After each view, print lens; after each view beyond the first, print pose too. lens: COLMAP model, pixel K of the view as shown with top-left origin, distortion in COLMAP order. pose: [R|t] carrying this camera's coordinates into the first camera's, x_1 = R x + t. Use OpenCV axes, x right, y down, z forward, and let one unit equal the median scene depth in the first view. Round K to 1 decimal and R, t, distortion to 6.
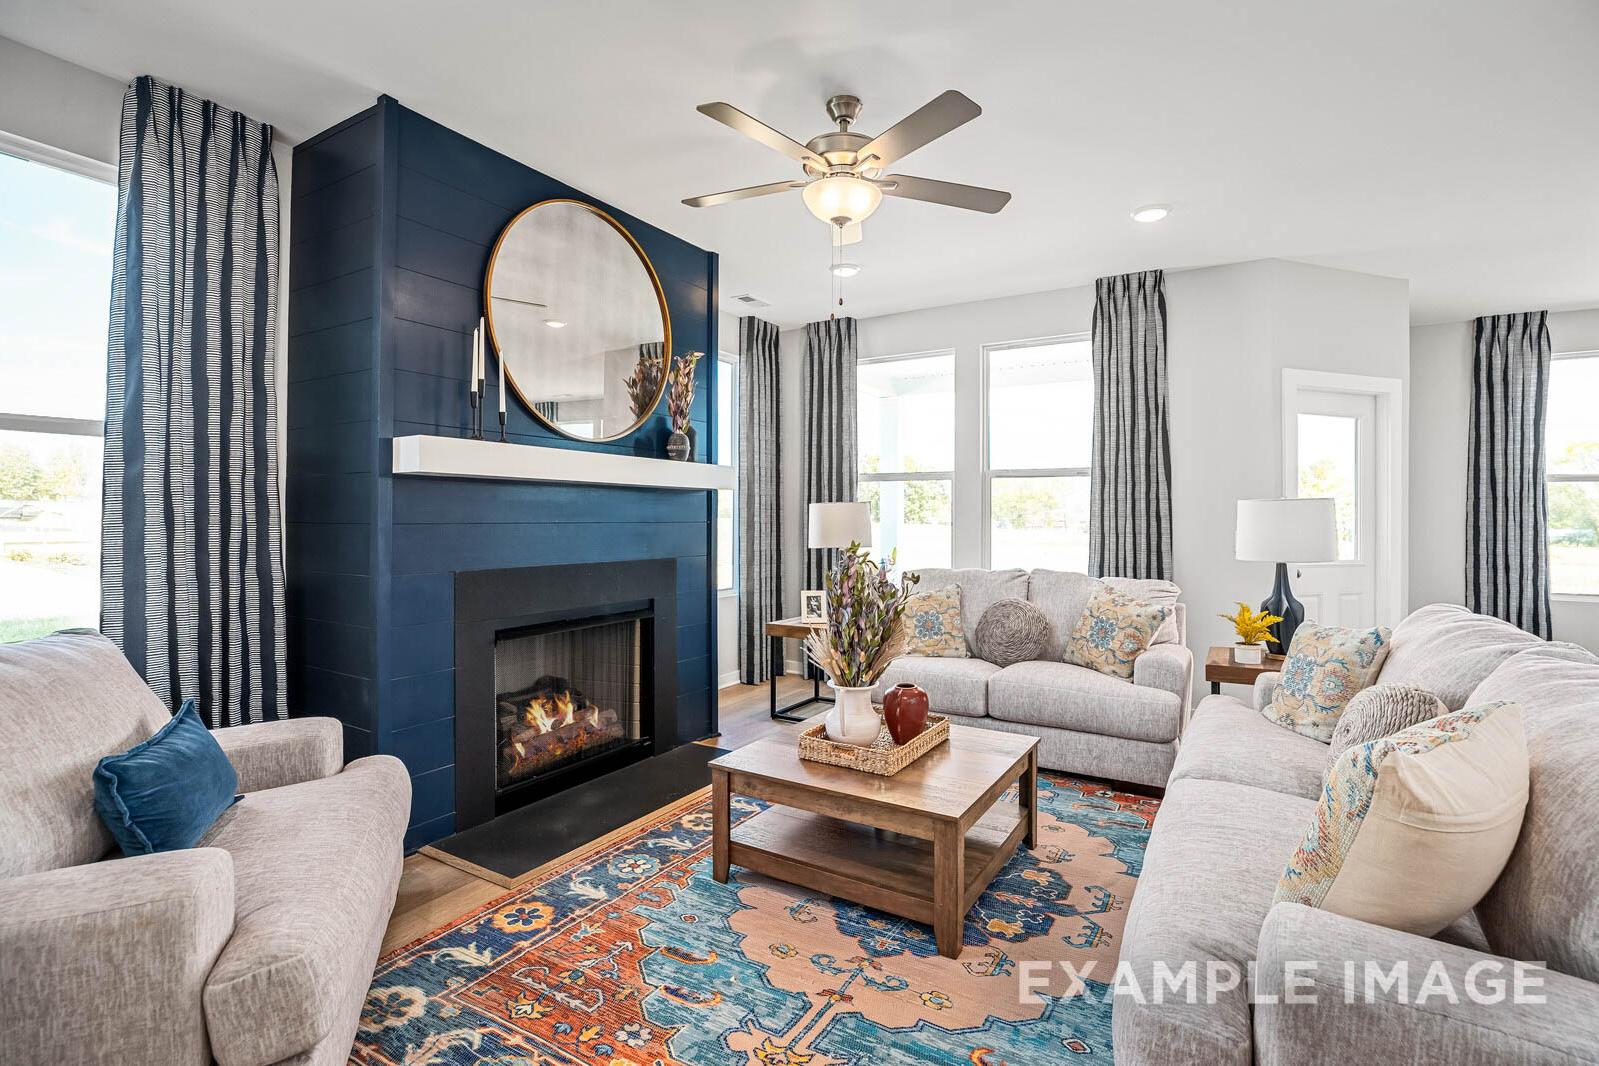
lens RADIAL K [[754.0, 0, 799.5], [0, 754.0, 533.0], [0, 0, 1]] dist [-0.020959, 0.000027]
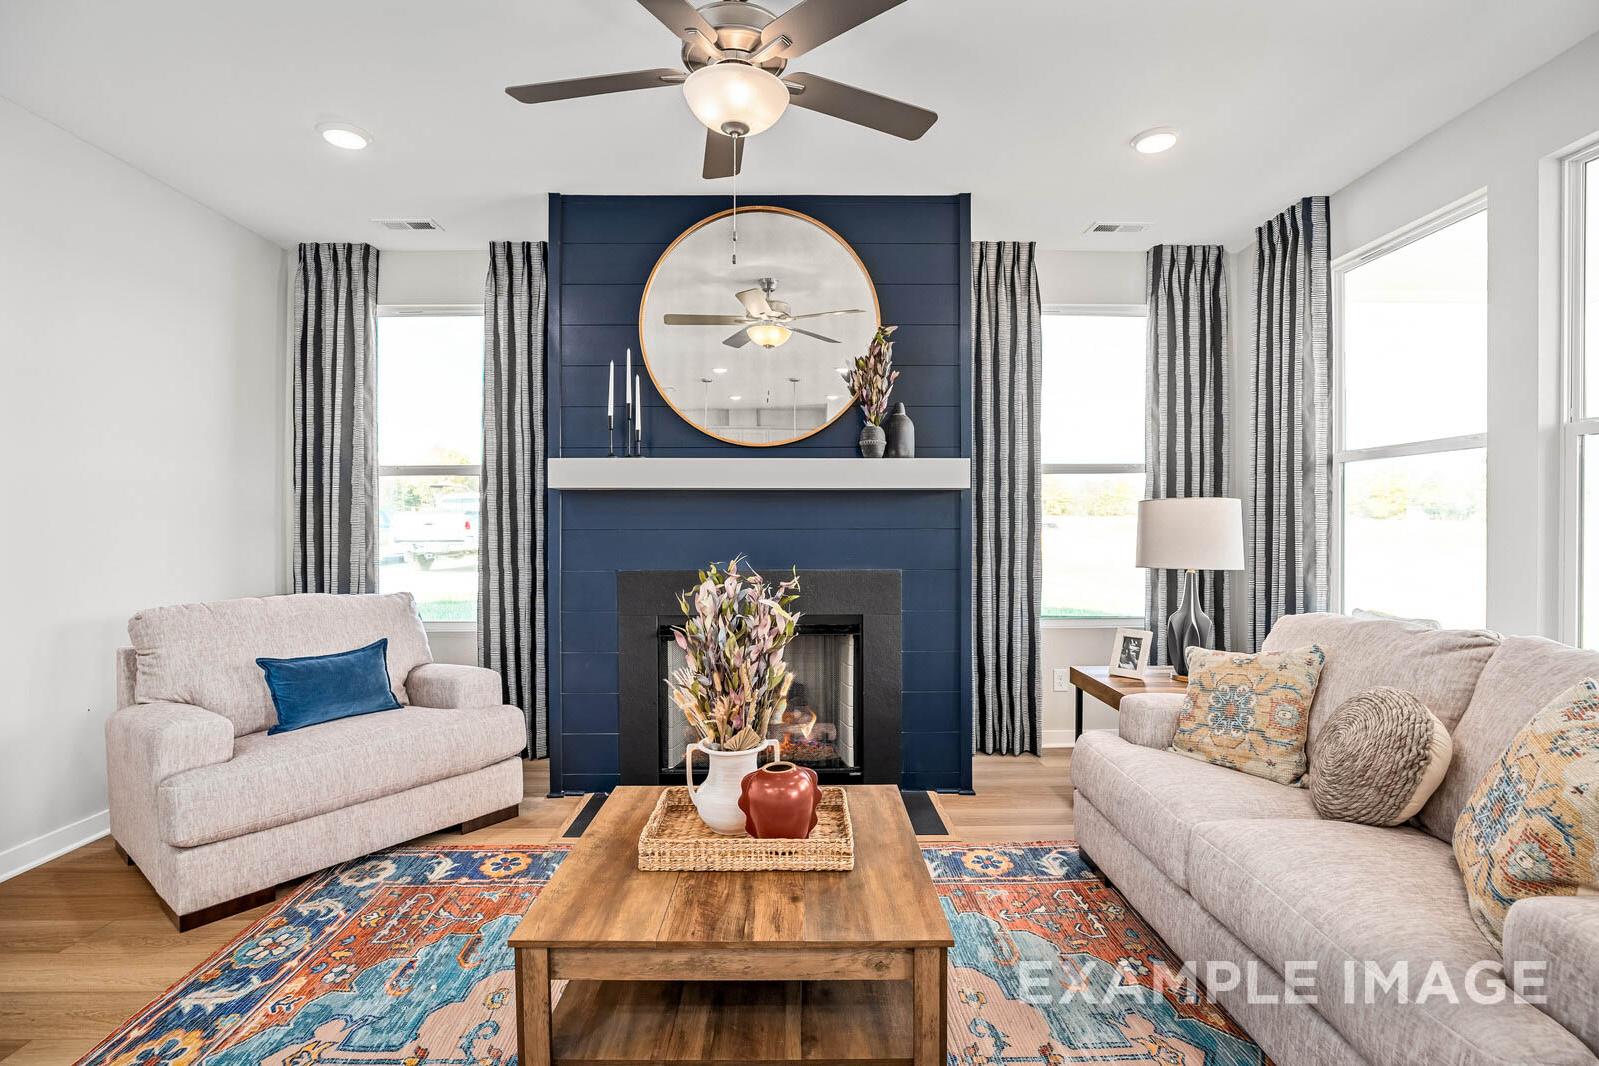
lens RADIAL K [[754.0, 0, 799.5], [0, 754.0, 533.0], [0, 0, 1]] dist [-0.020959, 0.000027]
pose [[0.525578, 0.005952, -0.850725, 0.734518], [-0.014880, 0.999887, -0.002197, -0.007474], [0.850615, 0.013813, 0.525607, 0.652853]]
